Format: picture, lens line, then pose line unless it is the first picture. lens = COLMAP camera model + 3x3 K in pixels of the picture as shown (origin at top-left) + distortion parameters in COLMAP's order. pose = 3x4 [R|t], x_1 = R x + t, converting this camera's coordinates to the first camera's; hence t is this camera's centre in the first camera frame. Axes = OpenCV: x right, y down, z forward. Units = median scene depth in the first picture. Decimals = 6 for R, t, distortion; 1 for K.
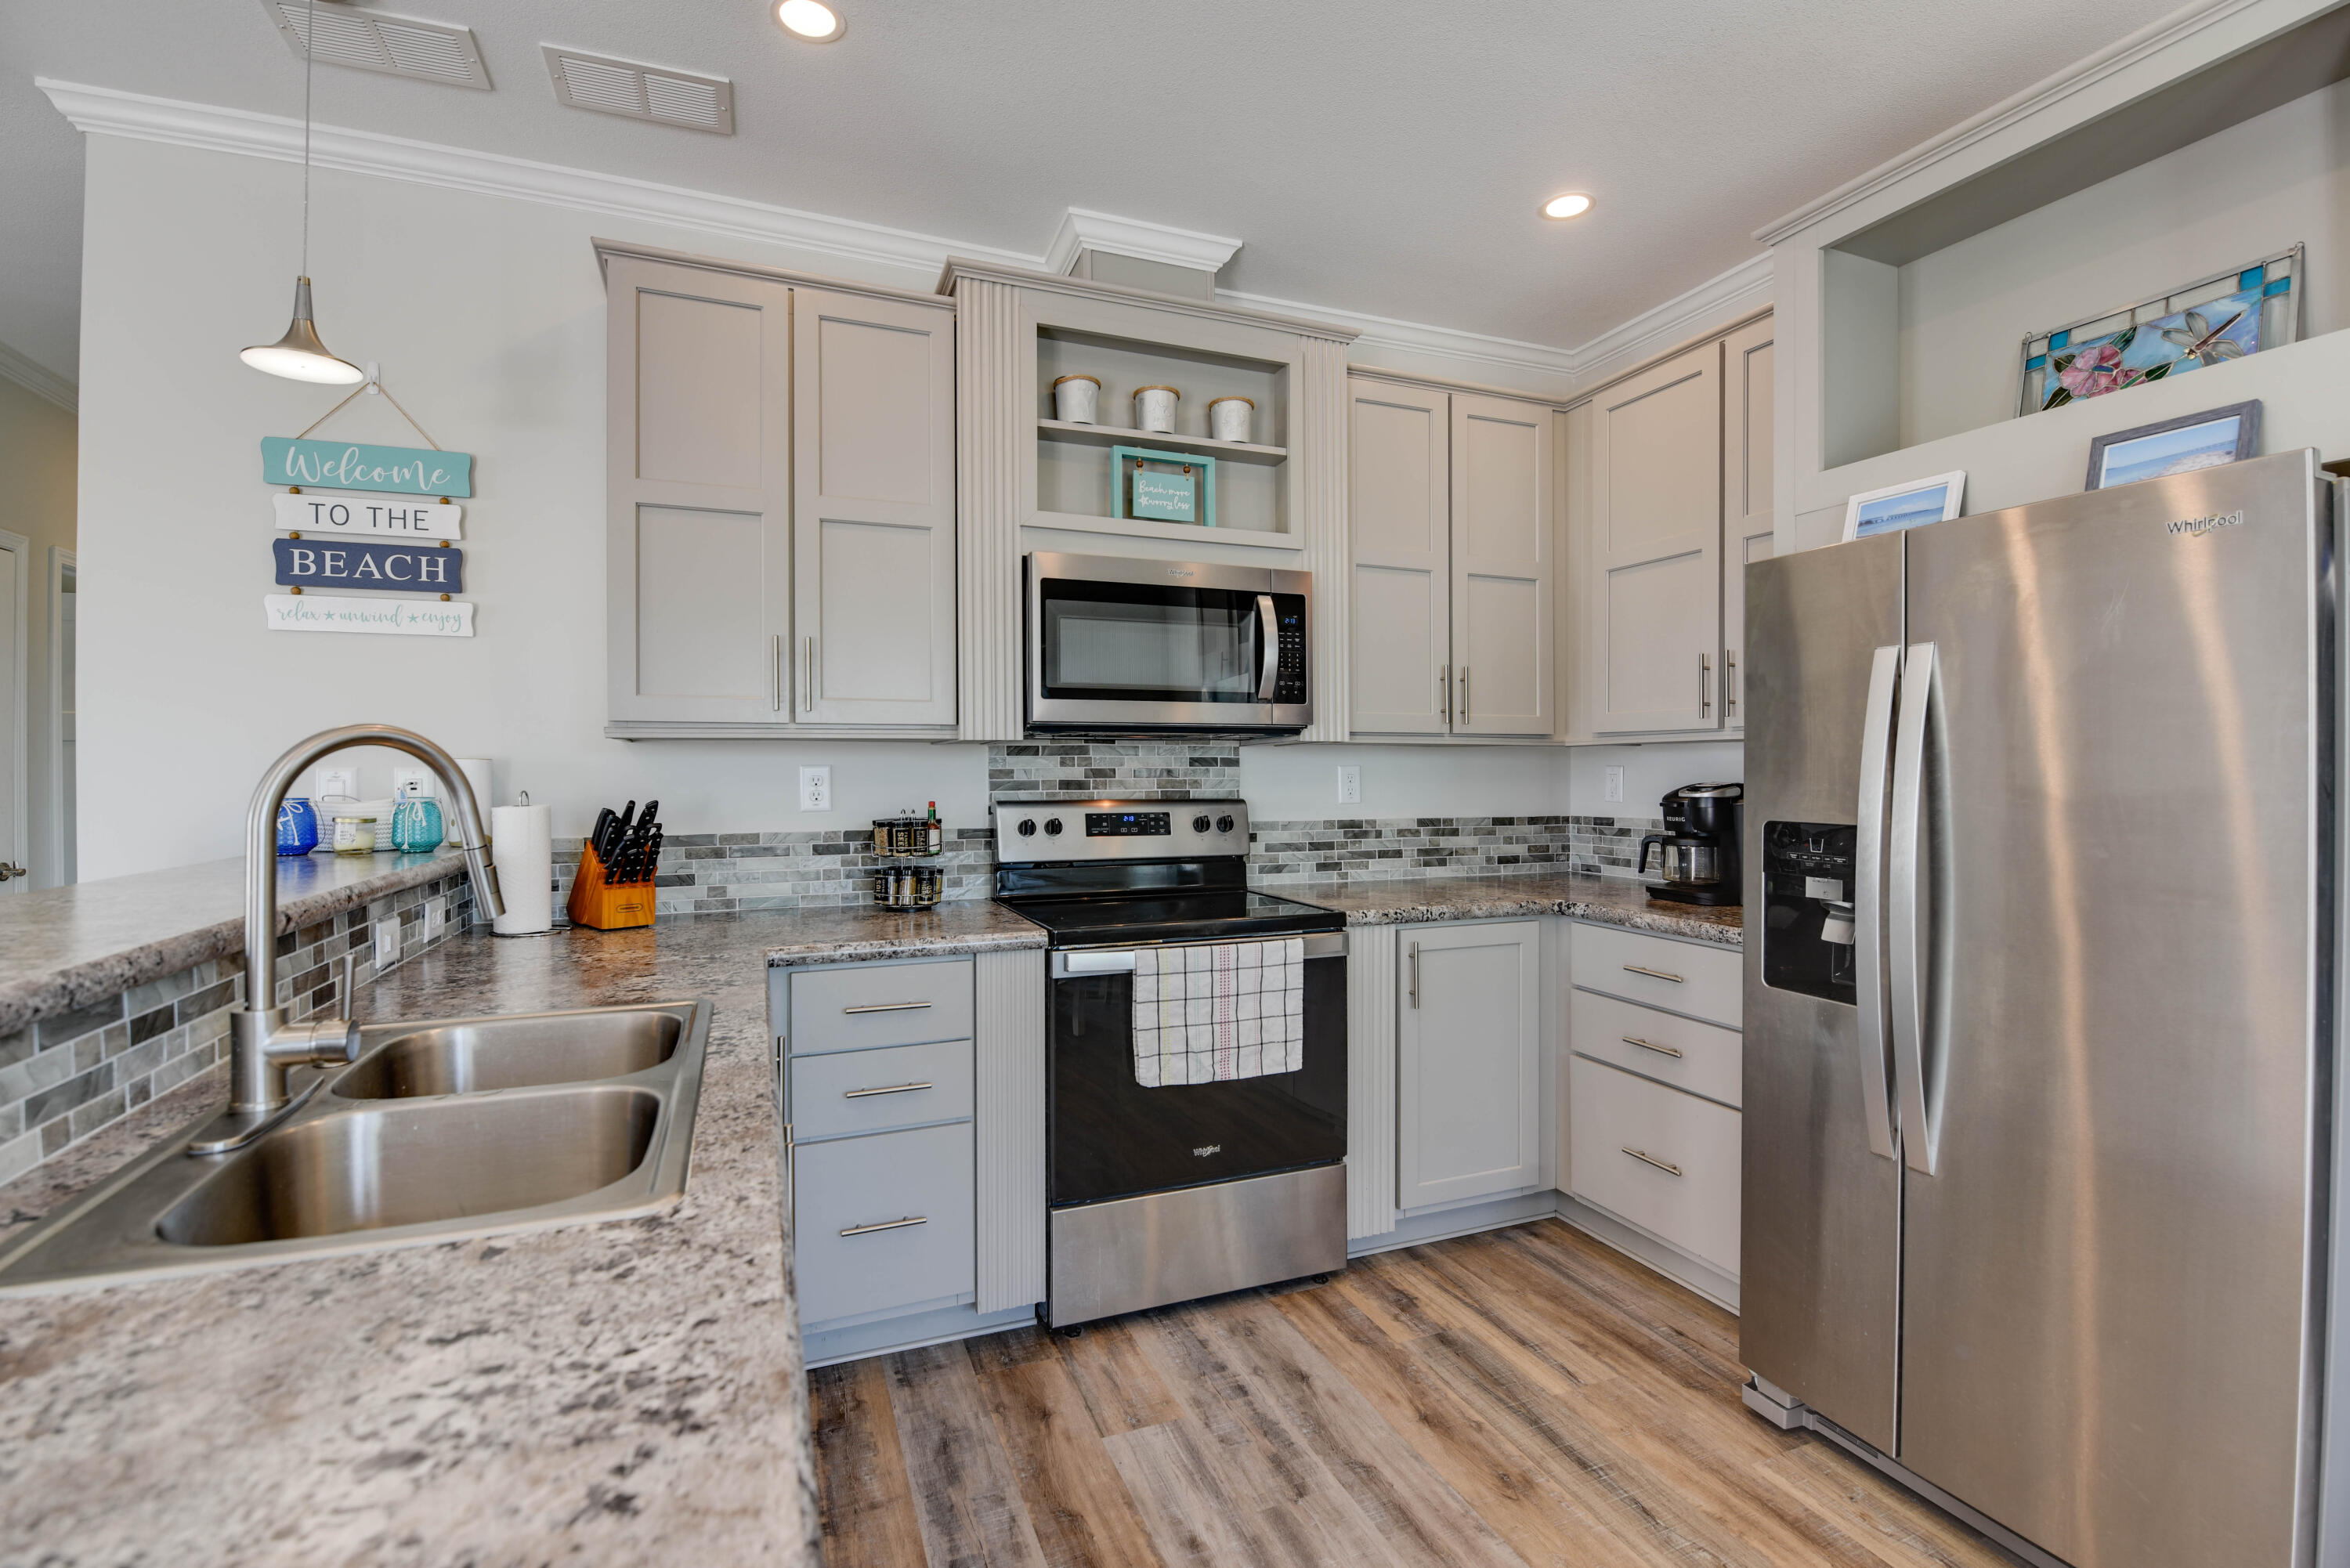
lens RADIAL K [[1057.8, 0, 1209.5], [0, 1057.8, 767.1], [0, 0, 1]] dist [-0.010418, -0.000366]
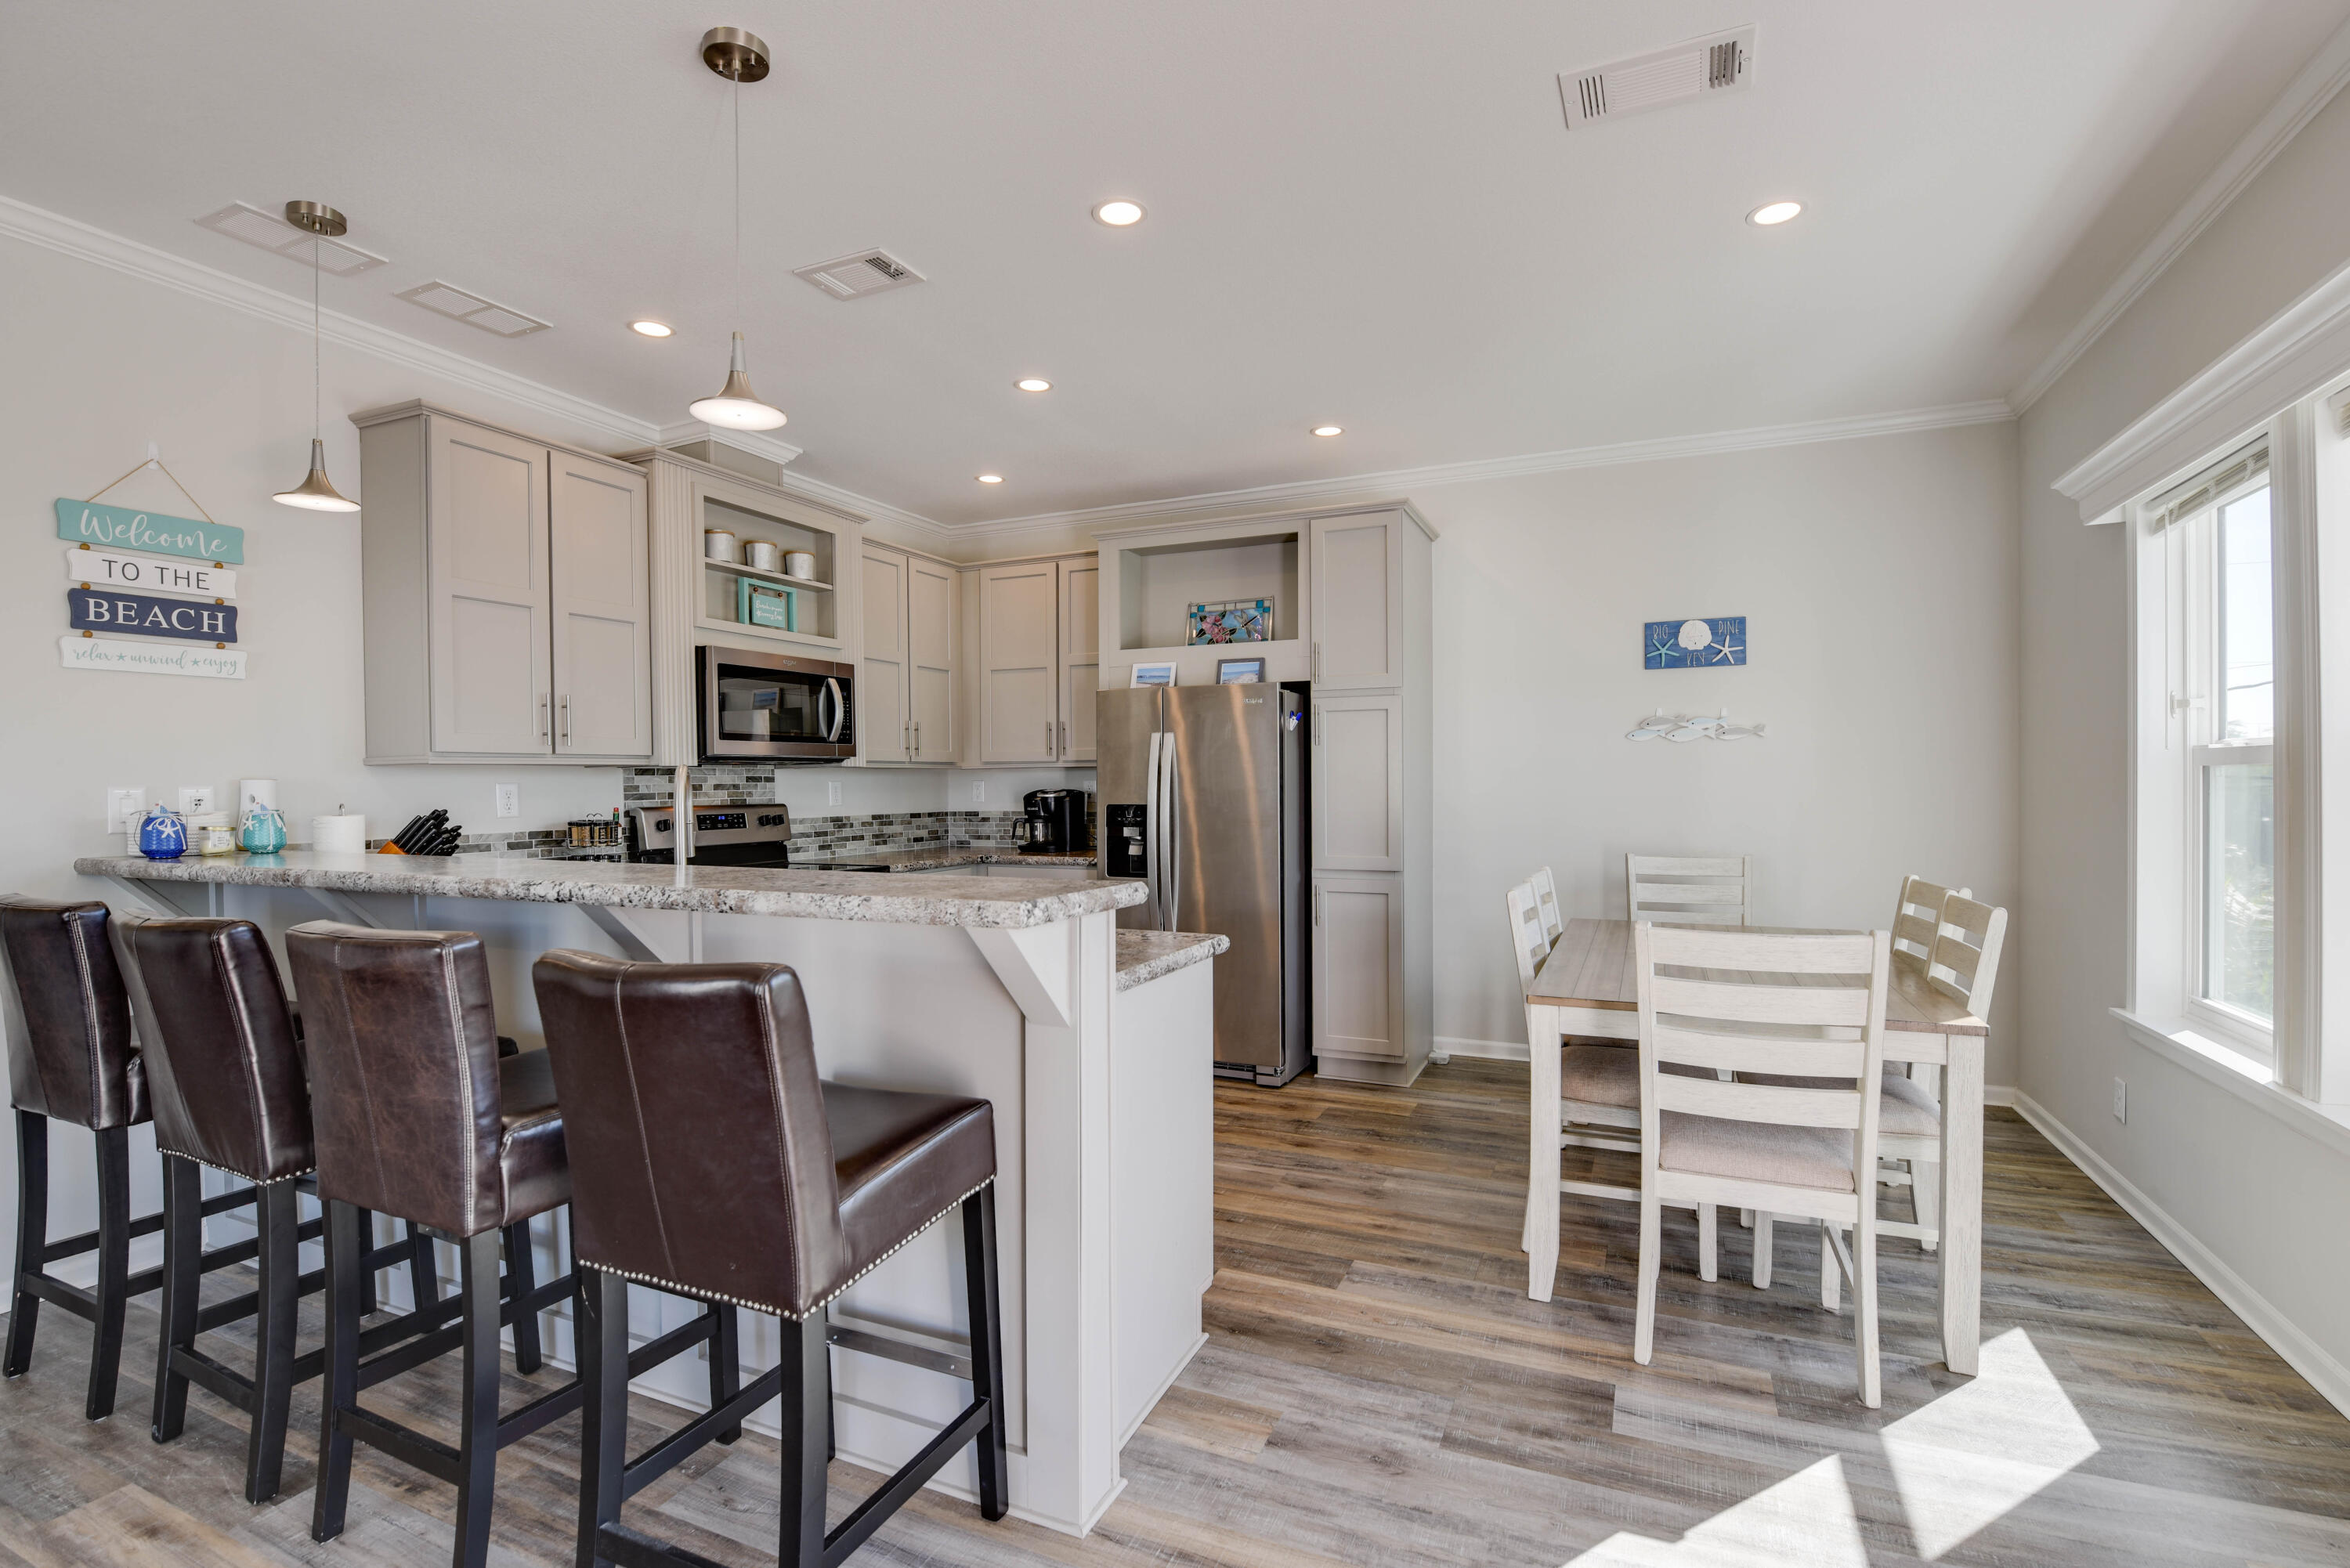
lens RADIAL K [[1036.6, 0, 1187.4], [0, 1036.6, 789.7], [0, 0, 1]] dist [-0.000309, -0.000103]
pose [[0.726561, -0.010482, 0.687022, -0.701756], [0.004661, 0.999936, 0.010328, -0.003328], [-0.687086, -0.004302, 0.726564, -0.592874]]
